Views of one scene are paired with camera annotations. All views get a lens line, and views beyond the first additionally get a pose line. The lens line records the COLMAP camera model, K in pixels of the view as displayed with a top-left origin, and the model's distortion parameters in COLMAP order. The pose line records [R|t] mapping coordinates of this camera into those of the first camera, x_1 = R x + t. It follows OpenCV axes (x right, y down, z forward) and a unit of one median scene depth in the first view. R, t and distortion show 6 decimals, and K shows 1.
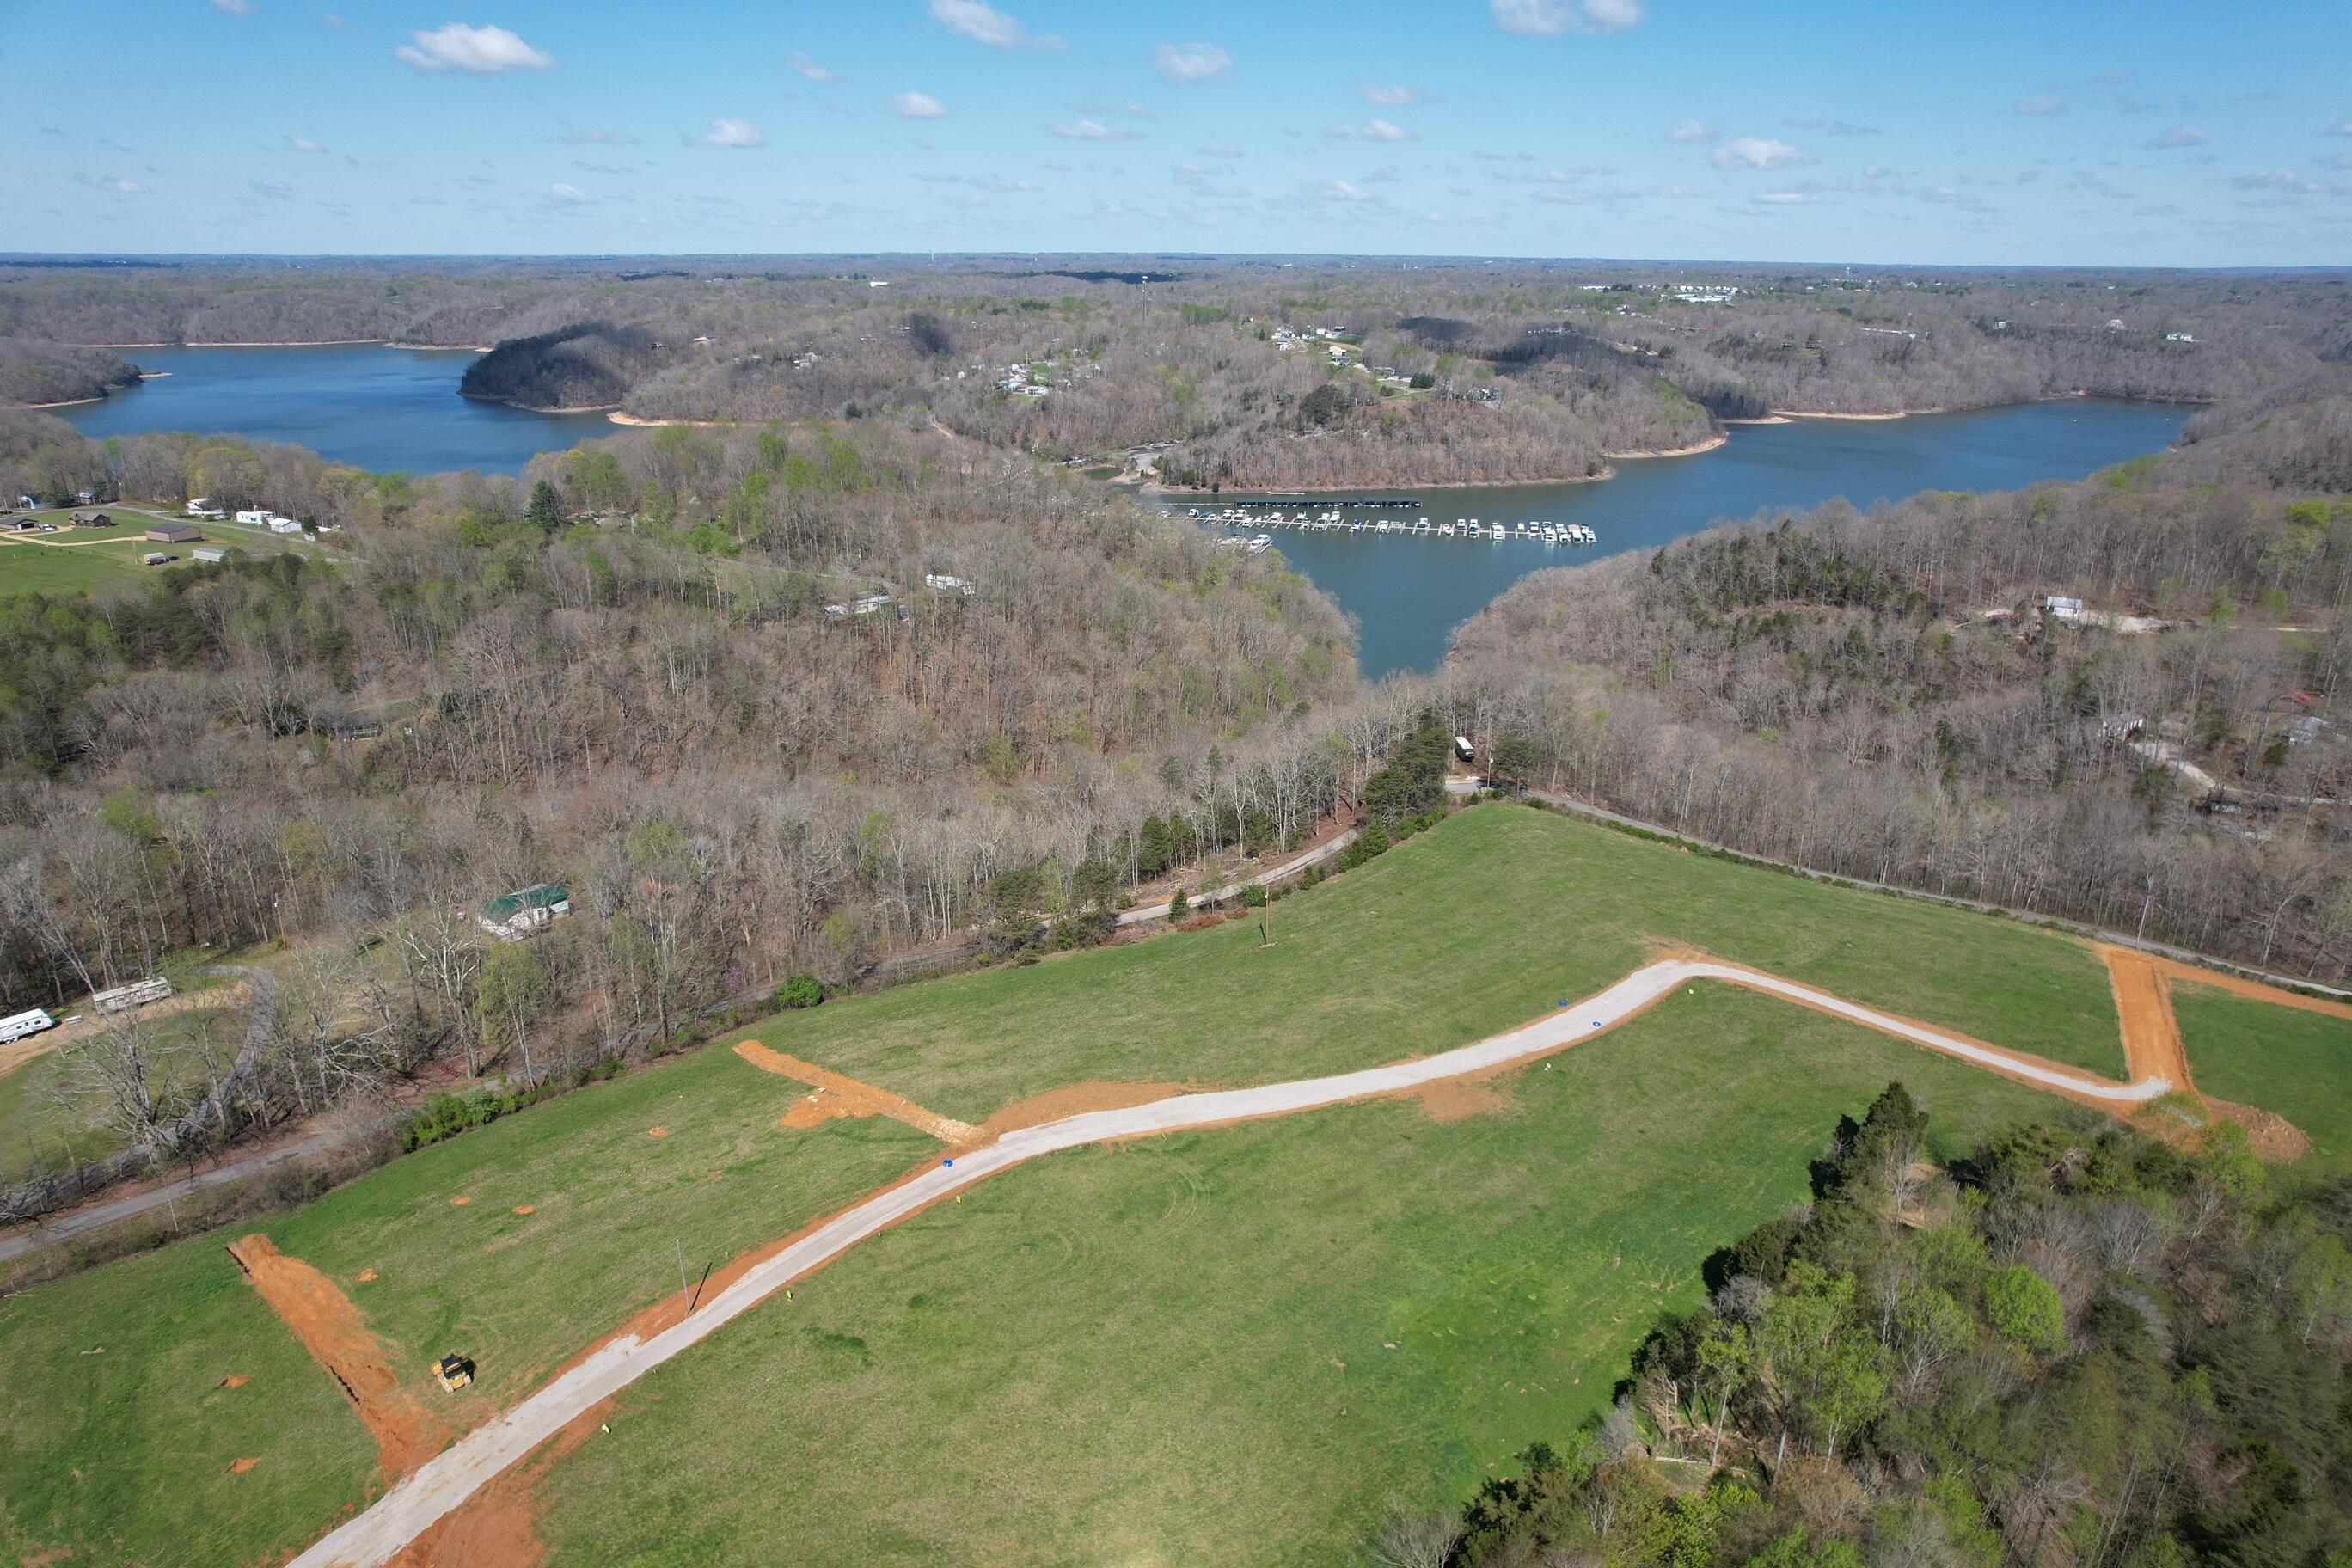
lens RADIAL K [[1501.3, 0, 1181.7], [0, 1501.3, 789.2], [0, 0, 1]] dist [-0.075498, 0.070704]
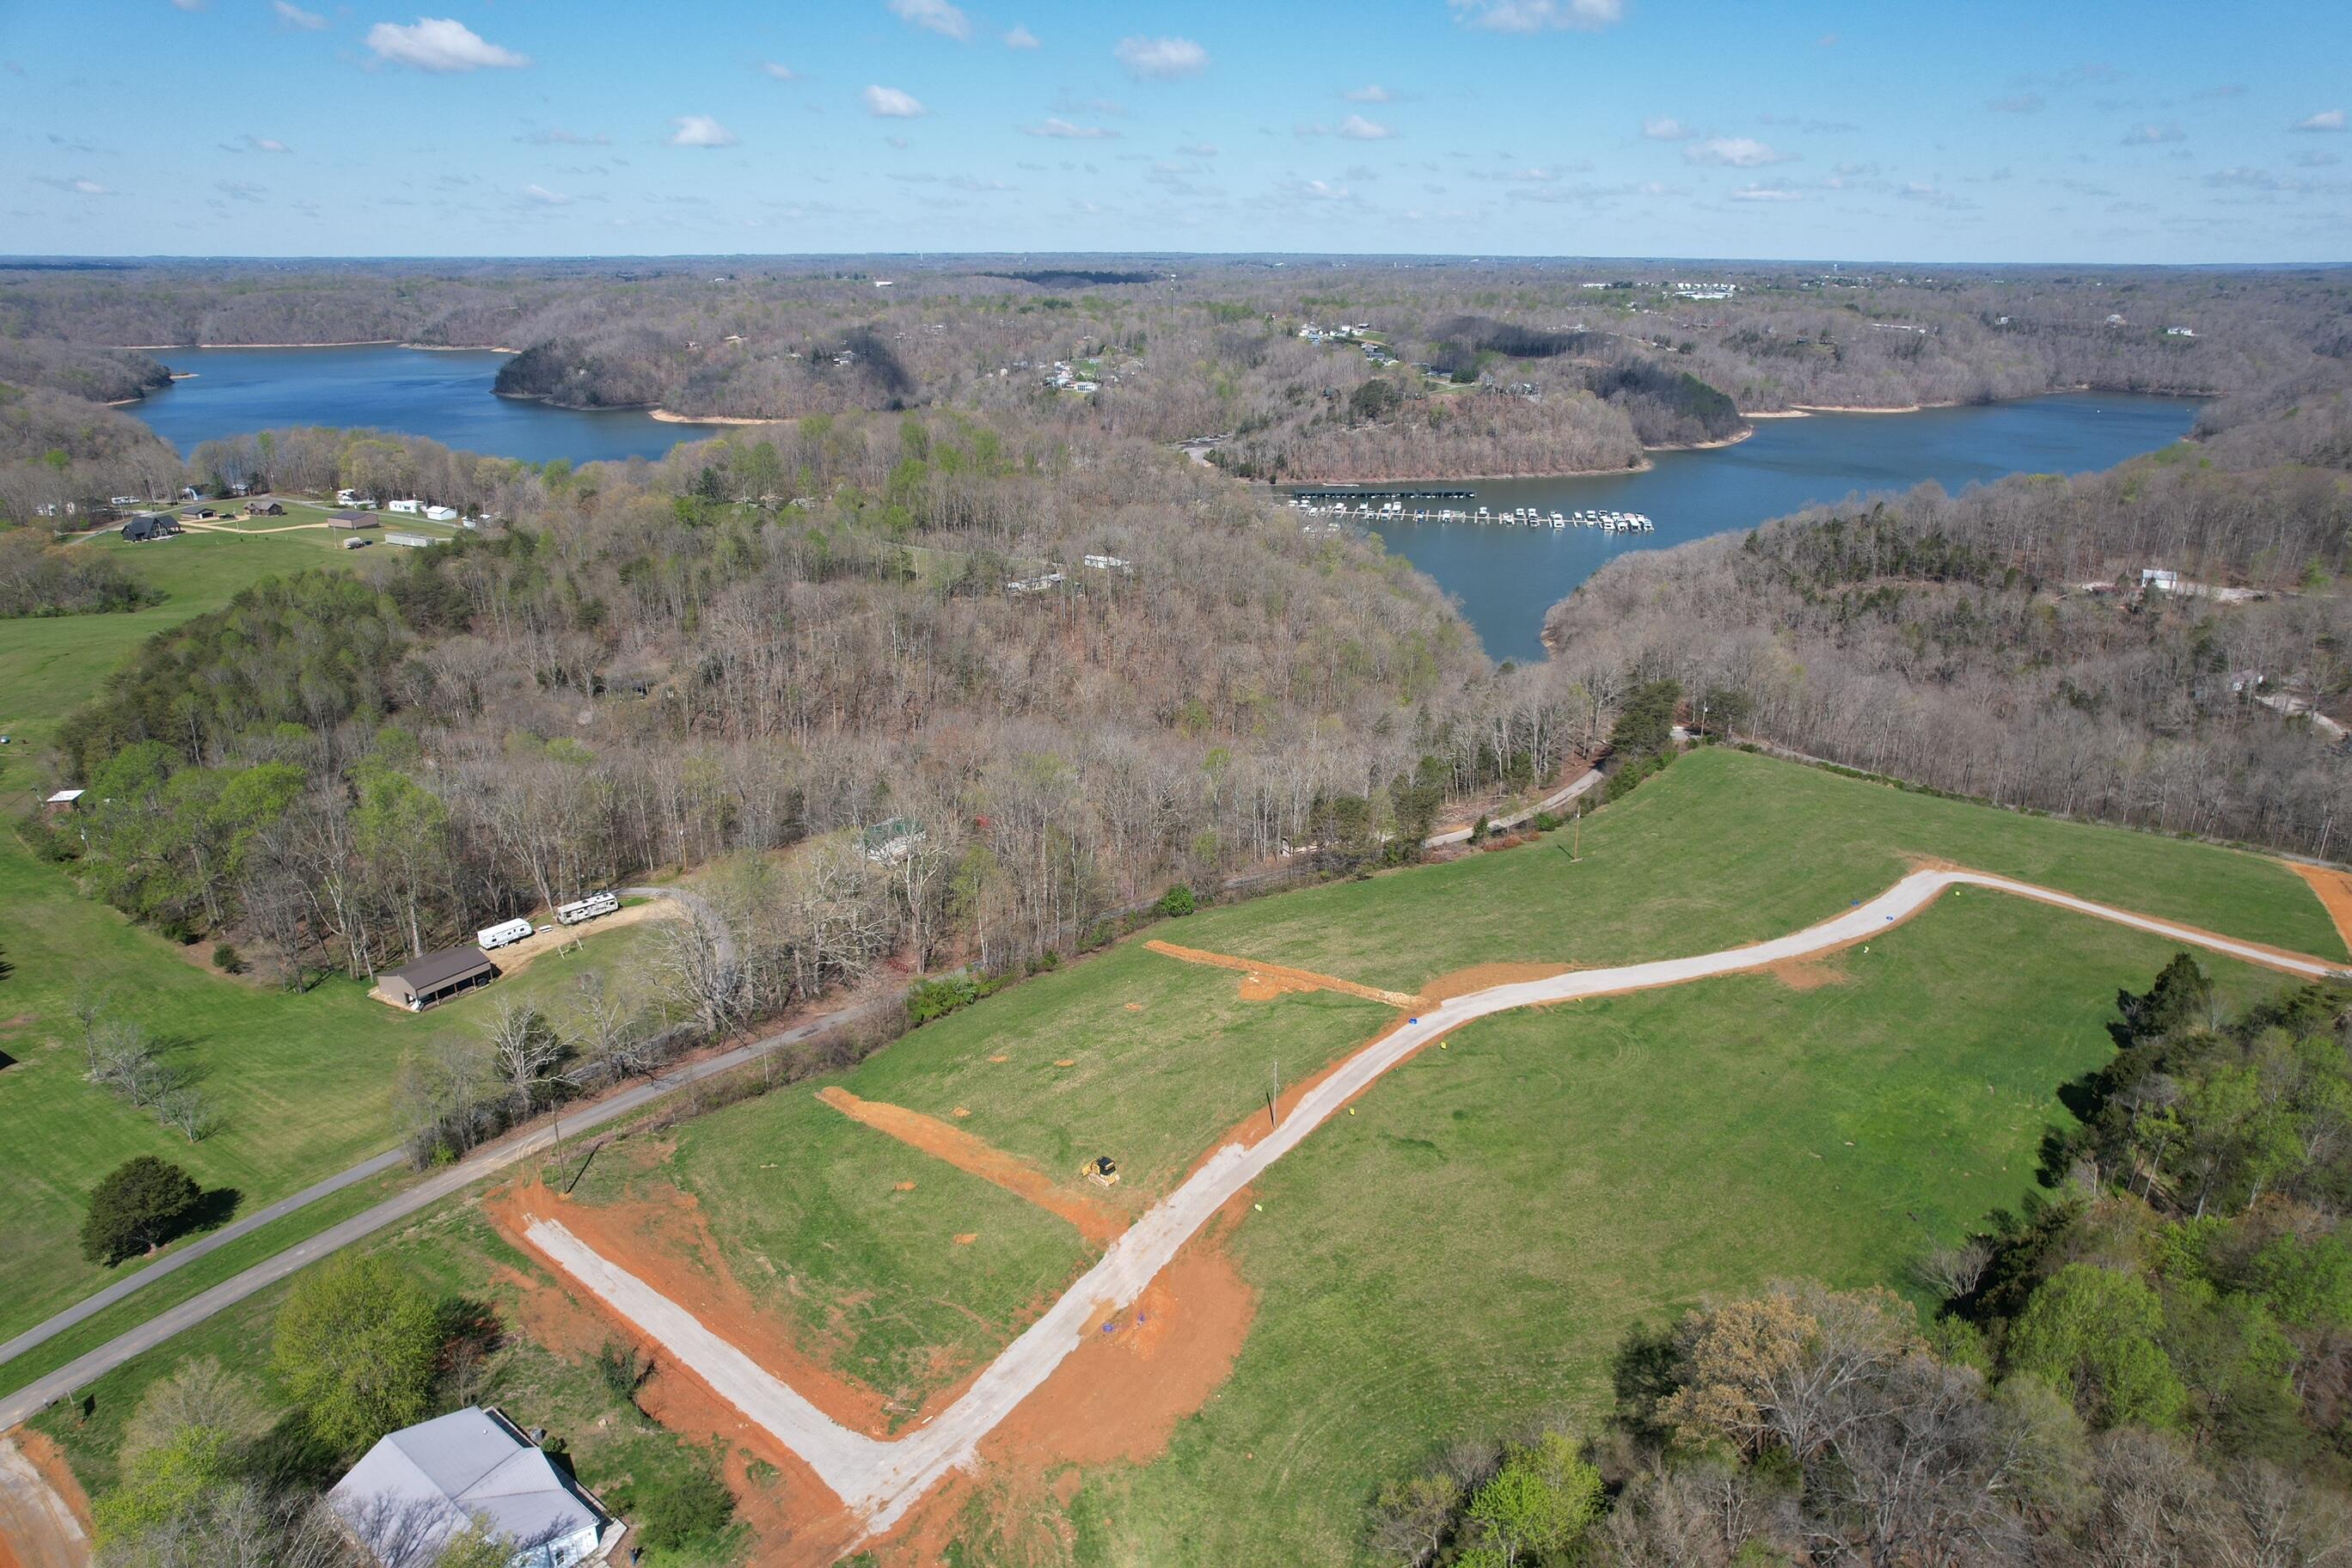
lens RADIAL K [[1501.3, 0, 1181.7], [0, 1501.3, 789.2], [0, 0, 1]] dist [-0.075498, 0.070704]
pose [[0.999913, -0.006968, 0.011221, -0.115024], [0.006964, 0.999976, 0.000377, 0.021877], [-0.011223, -0.000299, 0.999937, -0.056729]]
